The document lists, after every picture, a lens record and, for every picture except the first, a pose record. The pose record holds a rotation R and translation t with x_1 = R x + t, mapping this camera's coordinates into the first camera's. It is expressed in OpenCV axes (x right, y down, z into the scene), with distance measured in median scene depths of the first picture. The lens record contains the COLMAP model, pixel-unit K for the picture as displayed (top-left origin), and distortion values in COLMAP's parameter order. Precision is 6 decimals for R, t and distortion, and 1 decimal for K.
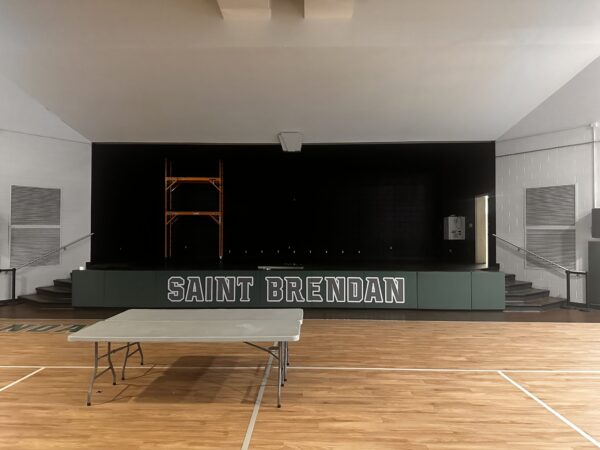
lens RADIAL K [[426.3, 0, 299.7], [0, 426.3, 226.4], [0, 0, 1]] dist [0.027583, -0.000401]
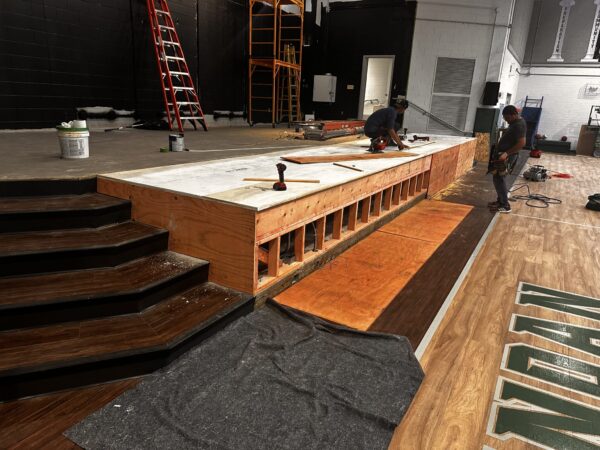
lens RADIAL K [[426.3, 0, 300.0], [0, 426.3, 224.6], [0, 0, 1]] dist [0.027583, -0.000401]
pose [[0.485844, -0.219557, 0.846020, -0.680995], [-0.064650, 0.956258, 0.285292, 0.033226], [-0.871651, -0.193303, 0.450398, 0.730701]]
